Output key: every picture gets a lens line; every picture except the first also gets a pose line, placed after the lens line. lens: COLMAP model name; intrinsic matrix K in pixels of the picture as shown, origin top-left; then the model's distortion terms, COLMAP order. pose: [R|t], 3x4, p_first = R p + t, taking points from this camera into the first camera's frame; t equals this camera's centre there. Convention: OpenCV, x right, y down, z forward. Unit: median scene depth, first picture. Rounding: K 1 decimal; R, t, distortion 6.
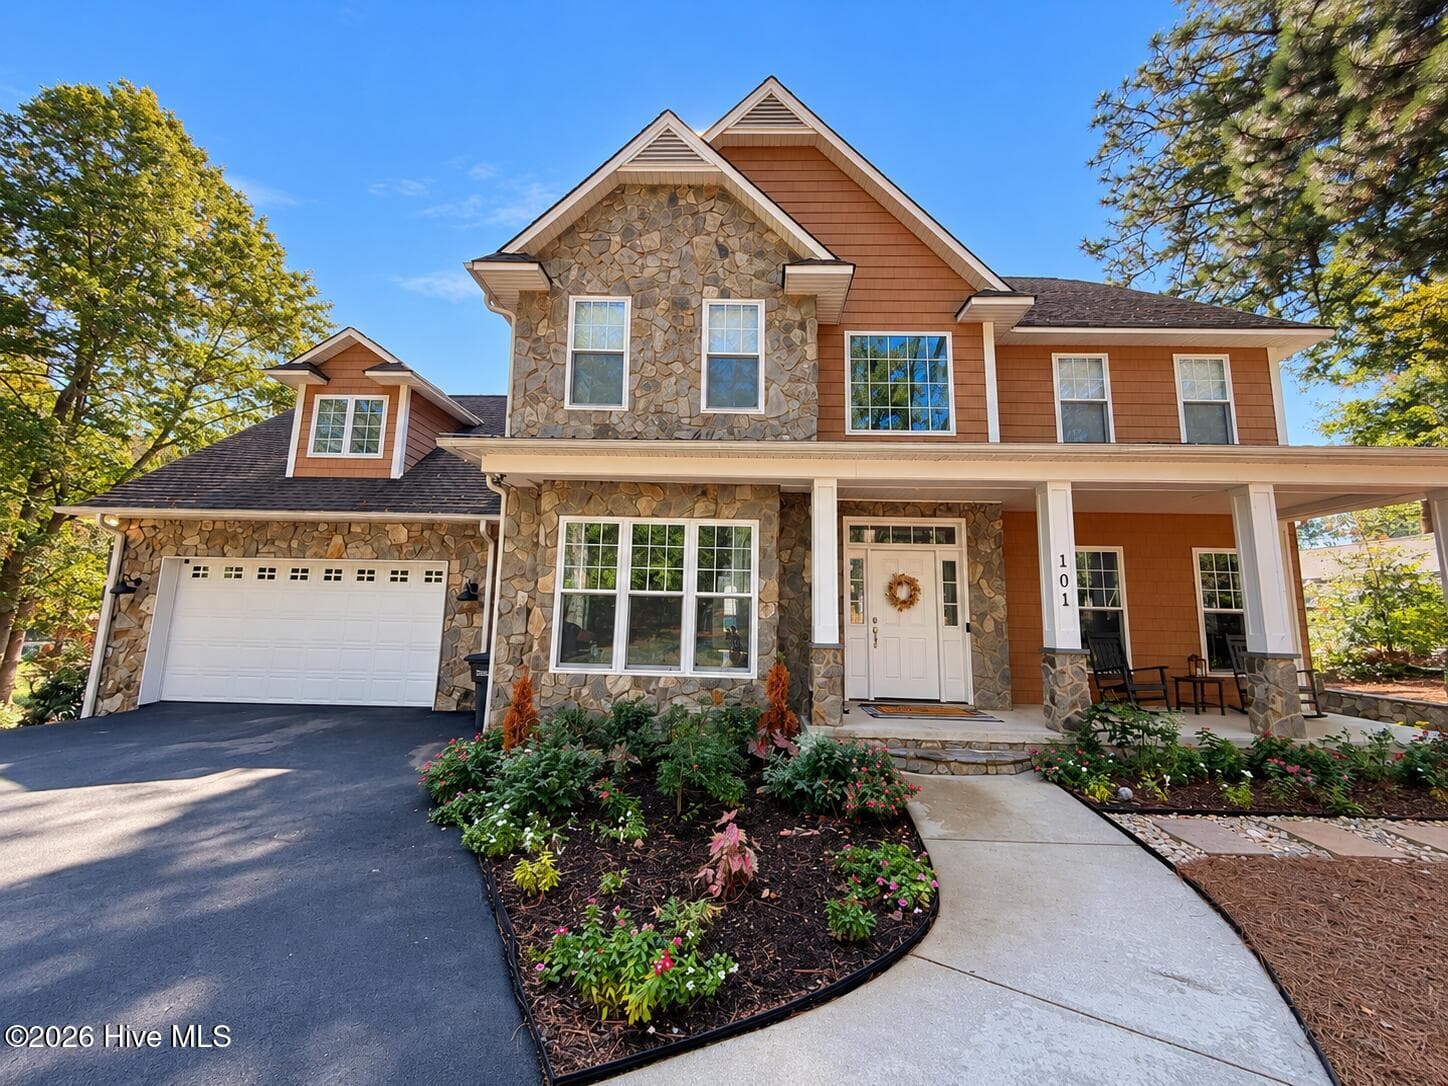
lens RADIAL K [[580.1, 0, 714.8], [0, 580.1, 532.3], [0, 0, 1]] dist [-0.003419, -0.000230]
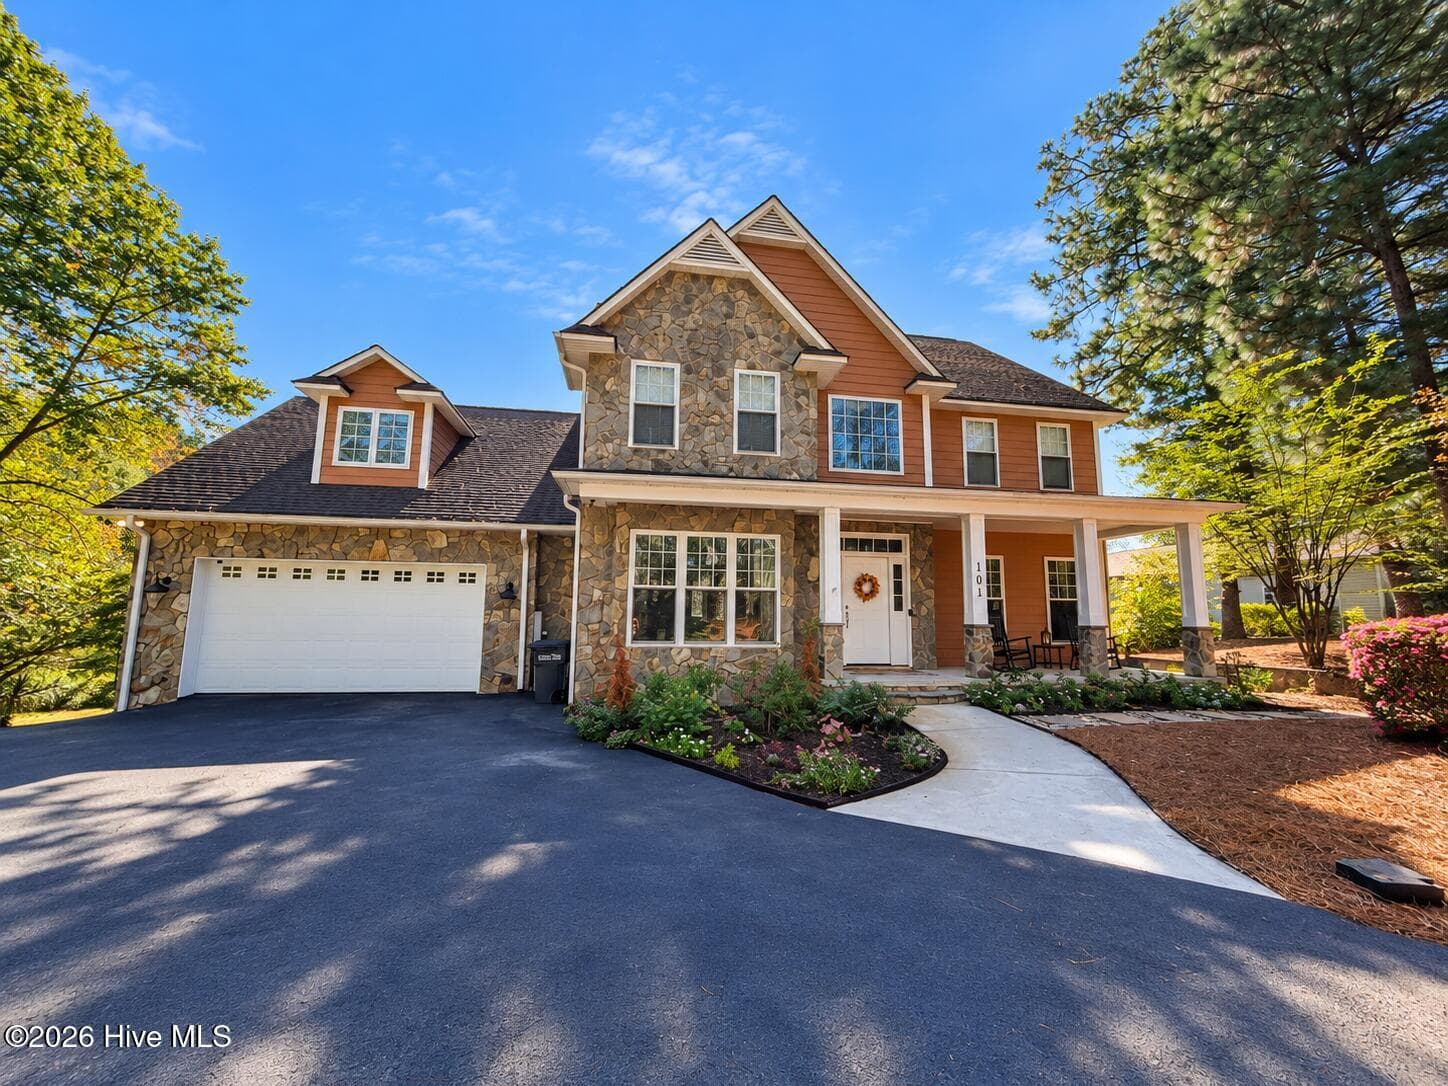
lens RADIAL K [[572.7, 0, 720.7], [0, 572.7, 541.6], [0, 0, 1]] dist [0.001409, -0.000031]
pose [[0.978294, 0.012809, 0.206827, -0.317359], [-0.016991, 0.999685, 0.018456, -0.028993], [-0.206525, -0.021570, 0.978203, -0.282188]]
